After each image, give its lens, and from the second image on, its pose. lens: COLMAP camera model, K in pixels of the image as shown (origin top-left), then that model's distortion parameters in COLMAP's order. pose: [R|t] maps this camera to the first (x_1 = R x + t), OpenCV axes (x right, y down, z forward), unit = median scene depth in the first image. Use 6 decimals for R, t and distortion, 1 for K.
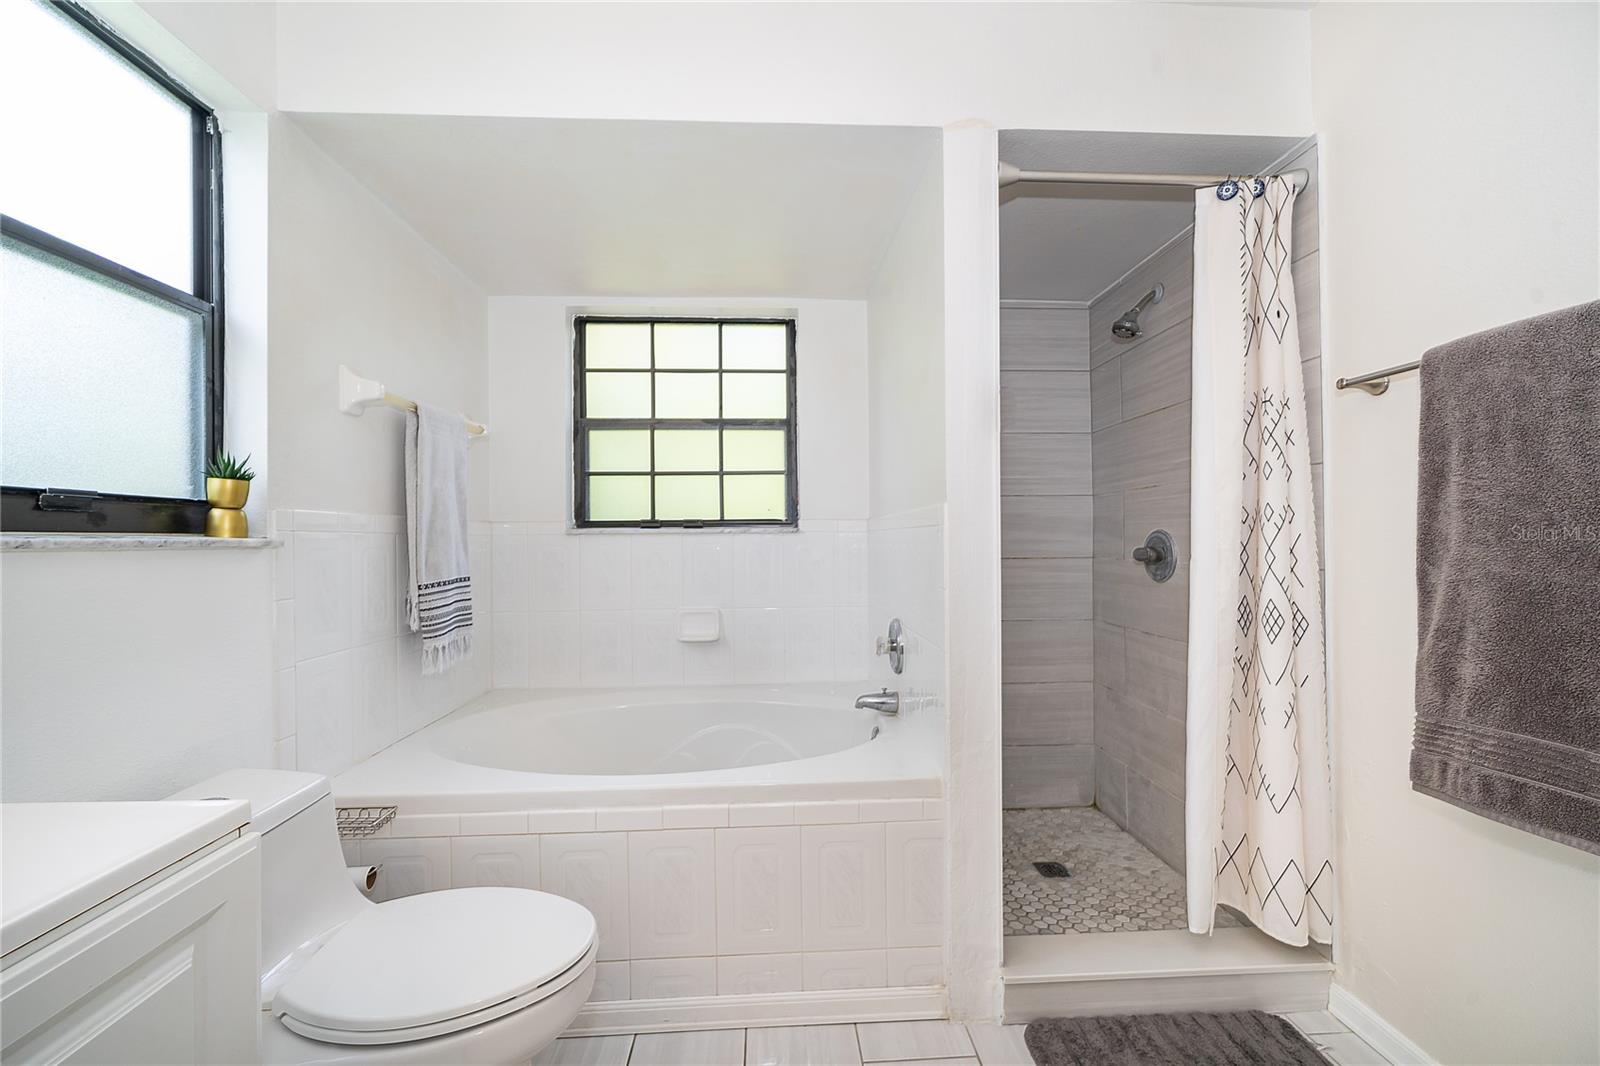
lens RADIAL K [[637.2, 0, 798.4], [0, 637.2, 537.3], [0, 0, 1]] dist [-0.001316, -0.000098]
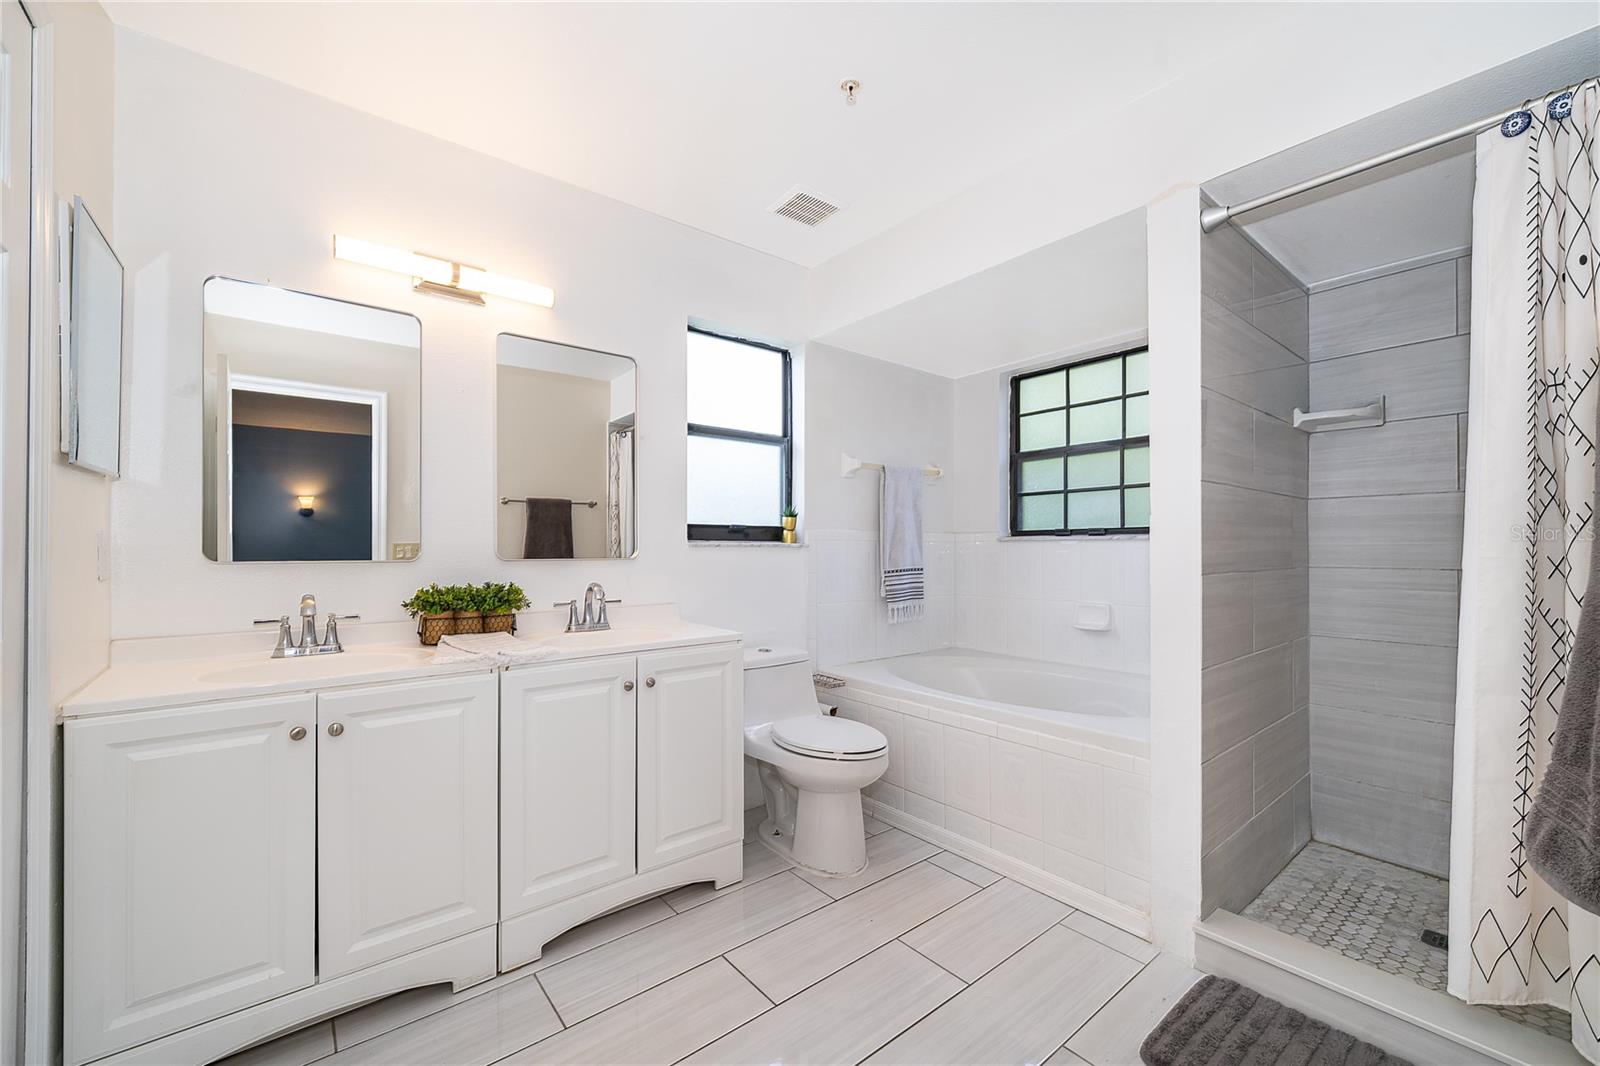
lens RADIAL K [[643.0, 0, 802.0], [0, 643.0, 541.6], [0, 0, 1]] dist [0.000262, -0.000035]
pose [[0.586639, -0.001738, -0.809847, 0.685571], [-0.000077, 0.999998, -0.002201, -0.000202], [0.809849, 0.001354, 0.586637, -0.205177]]
